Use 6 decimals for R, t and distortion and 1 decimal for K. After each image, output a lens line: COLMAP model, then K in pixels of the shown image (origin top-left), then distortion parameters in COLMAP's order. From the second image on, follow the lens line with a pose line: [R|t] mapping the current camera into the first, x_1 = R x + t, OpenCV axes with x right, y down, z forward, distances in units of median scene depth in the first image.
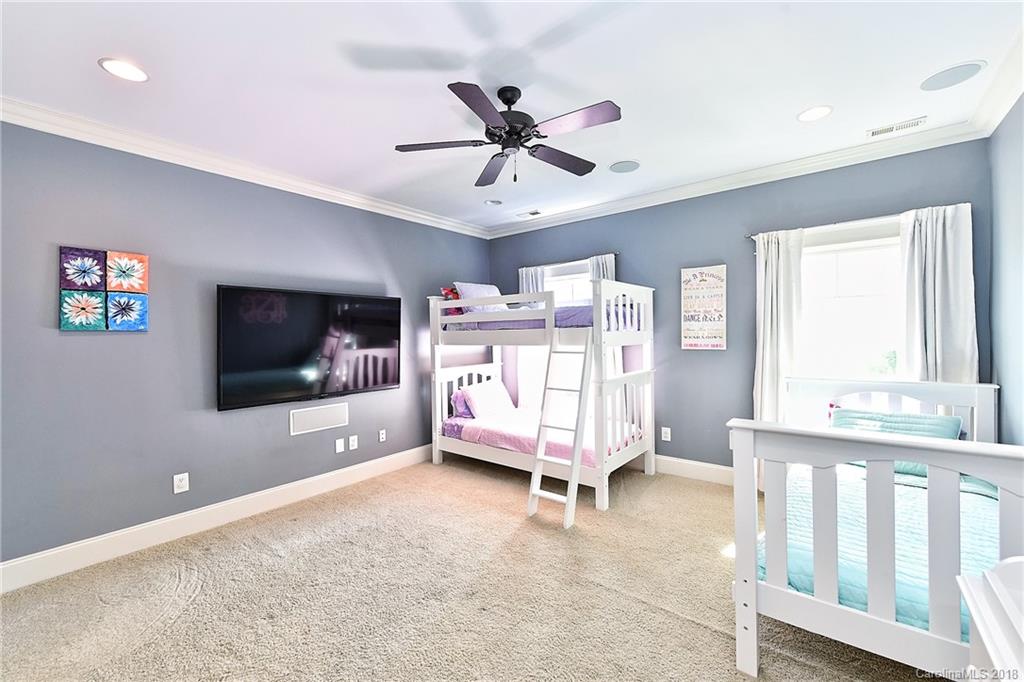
lens RADIAL K [[418.4, 0, 512.0], [0, 418.4, 341.0], [0, 0, 1]] dist [0.000511, -0.000177]
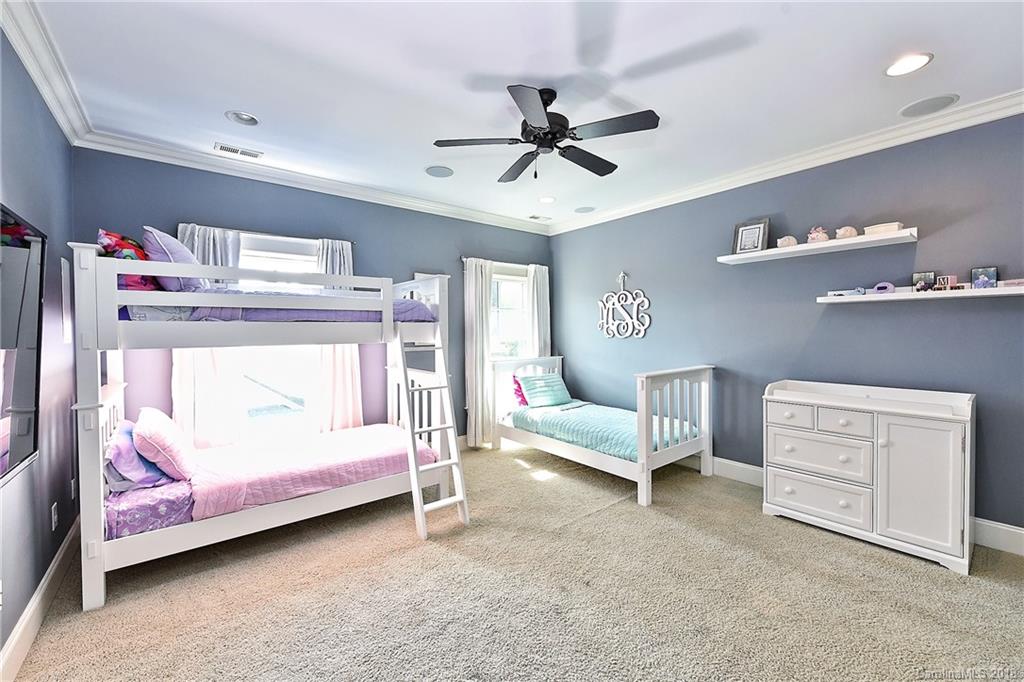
lens RADIAL K [[418.4, 0, 512.0], [0, 418.4, 341.0], [0, 0, 1]] dist [0.000511, -0.000177]
pose [[0.209036, -0.009190, 0.977865, -0.671862], [0.022591, 0.999734, 0.004567, 0.009739], [-0.977647, 0.021136, 0.209188, 0.560147]]
